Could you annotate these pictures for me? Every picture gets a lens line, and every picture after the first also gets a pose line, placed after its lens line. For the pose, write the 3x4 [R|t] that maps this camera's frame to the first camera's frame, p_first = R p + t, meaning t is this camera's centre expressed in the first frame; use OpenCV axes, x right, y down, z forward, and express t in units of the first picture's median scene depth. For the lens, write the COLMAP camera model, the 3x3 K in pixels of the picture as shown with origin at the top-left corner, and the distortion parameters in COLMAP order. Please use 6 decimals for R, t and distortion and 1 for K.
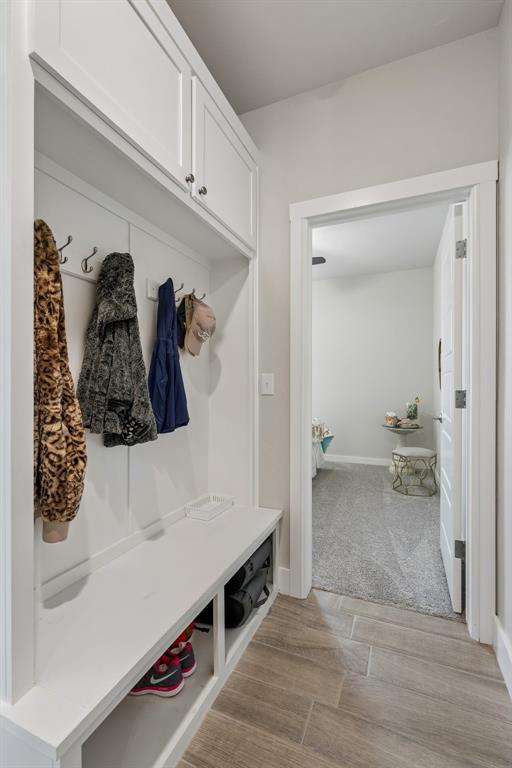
lens RADIAL K [[351.4, 0, 255.9], [0, 351.4, 383.5], [0, 0, 1]] dist [-0.001541, 0.000680]
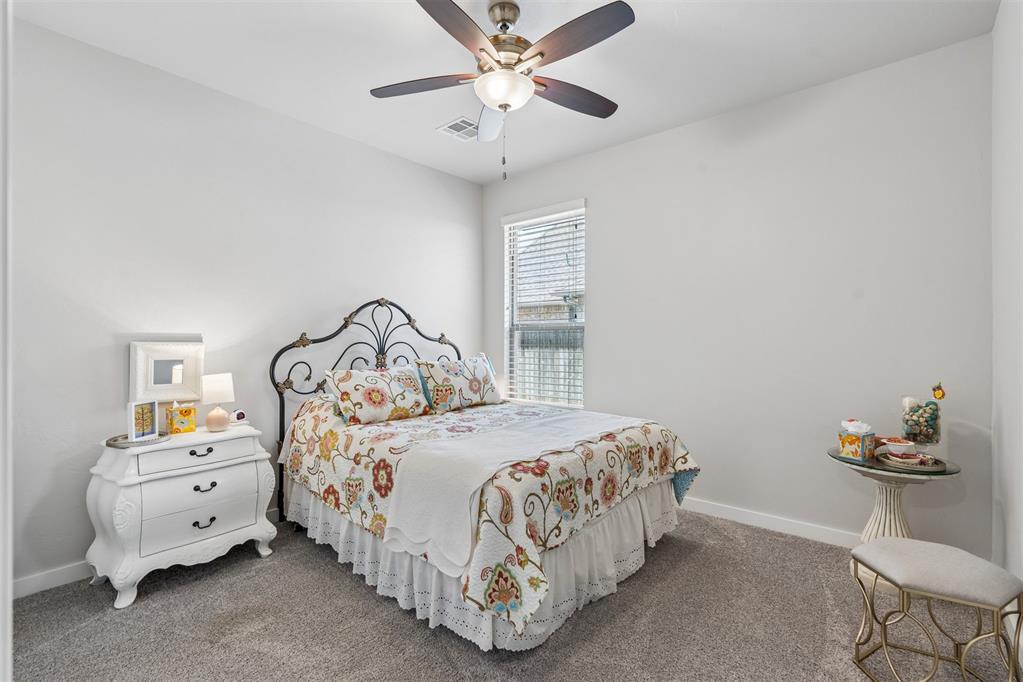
lens RADIAL K [[468.0, 0, 509.8], [0, 468.0, 340.1], [0, 0, 1]] dist [-0.001541, 0.000680]
pose [[0.957577, 0.004879, -0.288136, 0.166041], [-0.003753, 0.999983, 0.004462, -0.009035], [0.288153, -0.003191, 0.957579, 0.393793]]
